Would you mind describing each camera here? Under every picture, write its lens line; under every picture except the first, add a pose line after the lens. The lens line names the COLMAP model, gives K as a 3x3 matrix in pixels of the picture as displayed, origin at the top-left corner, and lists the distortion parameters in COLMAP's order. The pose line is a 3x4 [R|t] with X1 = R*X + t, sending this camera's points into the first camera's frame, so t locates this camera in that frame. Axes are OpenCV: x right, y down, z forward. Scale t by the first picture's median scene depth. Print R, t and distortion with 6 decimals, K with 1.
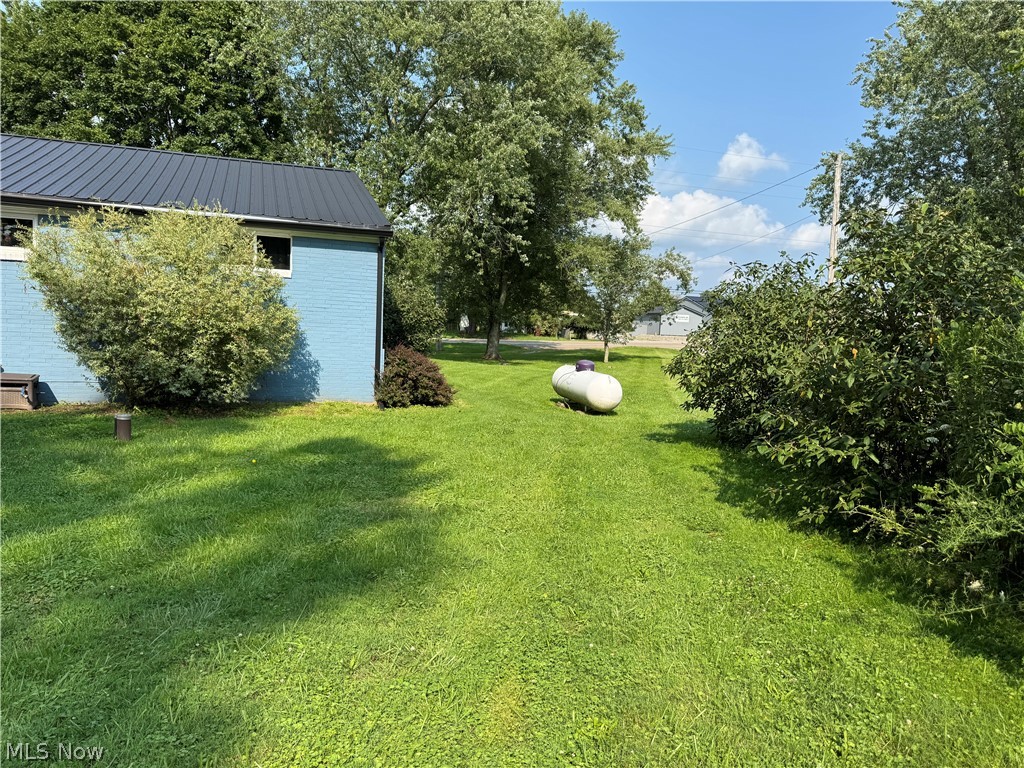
lens RADIAL K [[722.2, 0, 518.1], [0, 722.2, 386.2], [0, 0, 1]] dist [0.056636, -0.060635]
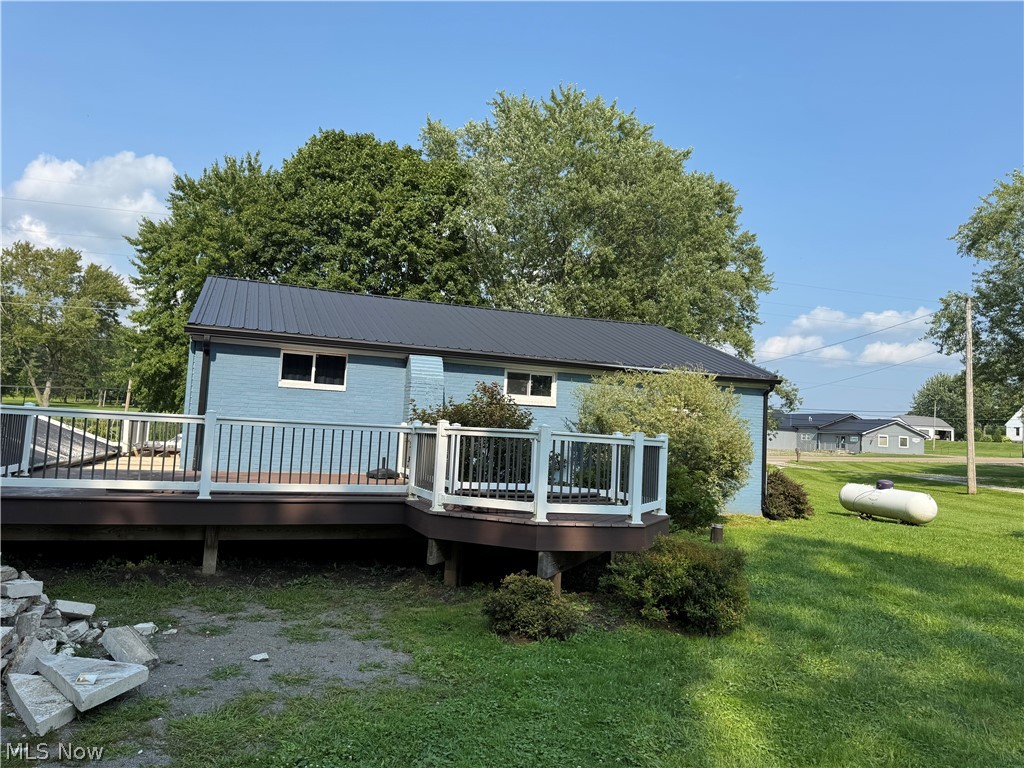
lens RADIAL K [[722.2, 0, 515.6], [0, 722.2, 376.6], [0, 0, 1]] dist [0.056636, -0.060635]
pose [[0.999950, 0.003377, 0.009411, -0.638430], [-0.001798, 0.986635, -0.162934, -0.008060], [-0.009836, 0.162909, 0.986592, -0.264117]]
